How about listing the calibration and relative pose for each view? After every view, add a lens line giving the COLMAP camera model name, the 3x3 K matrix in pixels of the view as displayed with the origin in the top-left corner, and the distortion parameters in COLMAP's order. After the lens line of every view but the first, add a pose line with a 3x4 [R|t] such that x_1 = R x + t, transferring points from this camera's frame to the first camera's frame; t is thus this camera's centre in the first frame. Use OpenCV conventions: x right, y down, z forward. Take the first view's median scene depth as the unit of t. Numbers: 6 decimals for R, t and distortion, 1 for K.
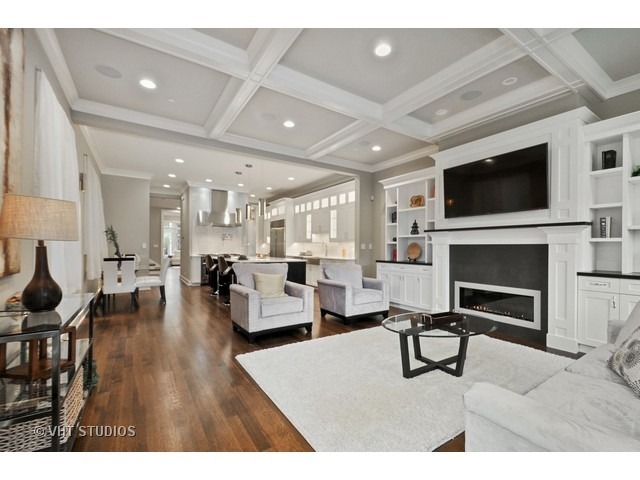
lens RADIAL K [[282.2, 0, 325.6], [0, 282.2, 242.3], [0, 0, 1]] dist [0.013855, -0.004609]
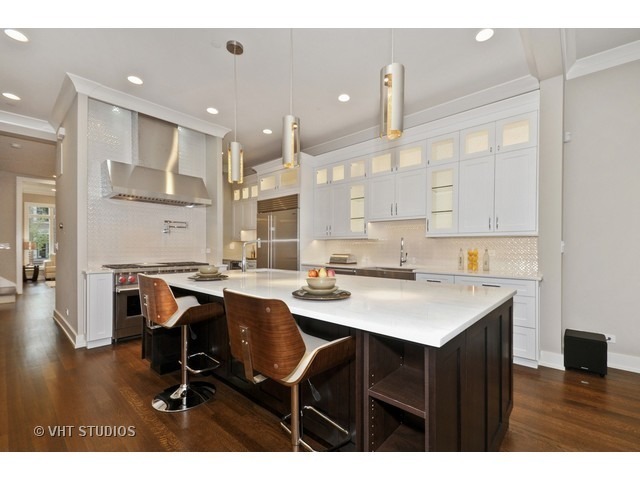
lens RADIAL K [[282.2, 0, 327.0], [0, 282.2, 249.3], [0, 0, 1]] dist [0.013855, -0.004609]
pose [[0.962752, -0.003524, 0.270363, -0.248562], [-0.002394, 0.999765, 0.021557, 0.007762], [-0.270375, -0.021401, 0.962517, 0.511563]]
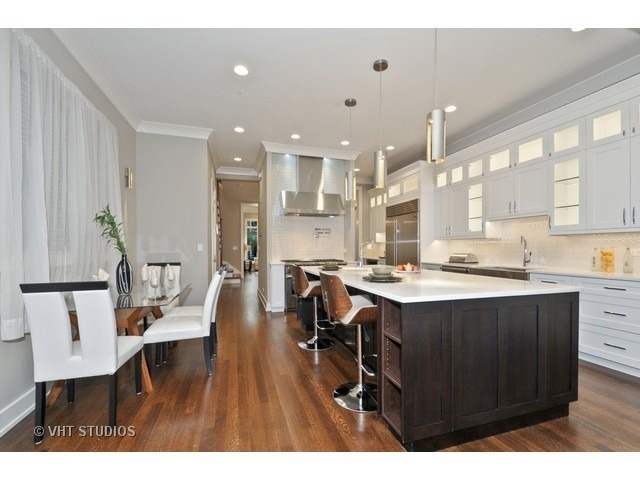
lens RADIAL K [[282.2, 0, 325.2], [0, 282.2, 248.7], [0, 0, 1]] dist [0.013855, -0.004609]
pose [[0.964725, -0.009217, -0.263100, -0.187188], [0.013923, 0.999775, 0.016027, 0.006742], [0.262893, -0.019124, 0.964635, 0.416835]]
